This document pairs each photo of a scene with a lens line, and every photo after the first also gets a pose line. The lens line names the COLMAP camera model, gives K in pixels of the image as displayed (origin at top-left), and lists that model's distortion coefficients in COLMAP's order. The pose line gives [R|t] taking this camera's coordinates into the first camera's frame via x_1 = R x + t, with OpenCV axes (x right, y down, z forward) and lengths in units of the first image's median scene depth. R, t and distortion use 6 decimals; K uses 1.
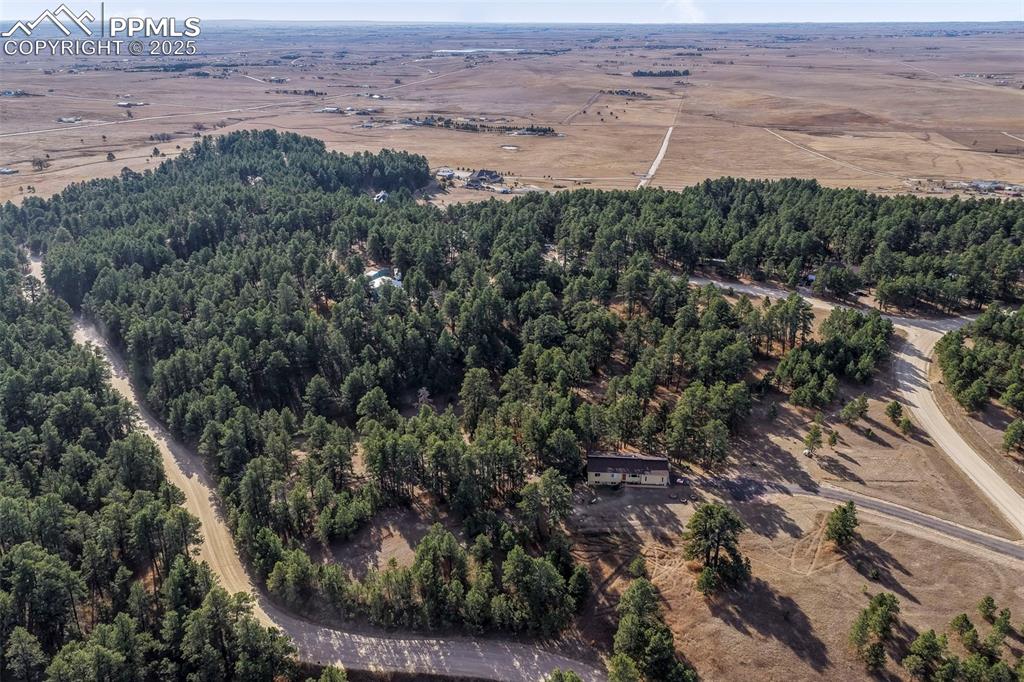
lens RADIAL K [[851.8, 0, 515.0], [0, 851.8, 342.5], [0, 0, 1]] dist [-0.011613, 0.044707]
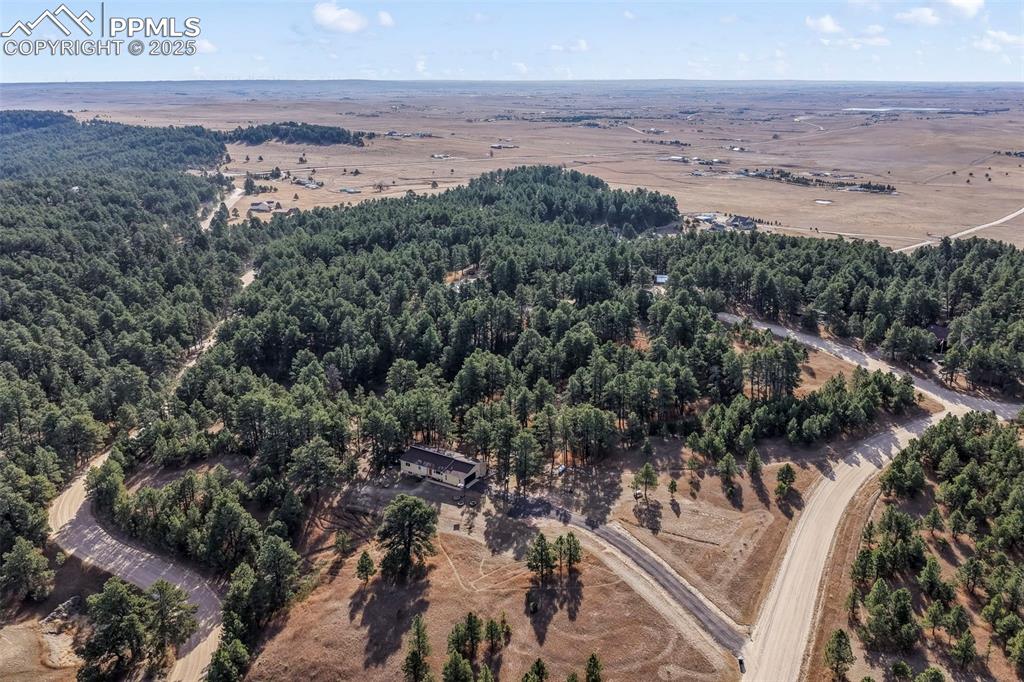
lens RADIAL K [[851.8, 0, 515.0], [0, 851.8, 342.5], [0, 0, 1]] dist [-0.011613, 0.044707]
pose [[0.890370, 0.134883, -0.434797, 0.167302], [-0.161985, 0.986459, -0.025690, 0.004677], [0.425444, 0.093304, 0.900162, 0.033855]]
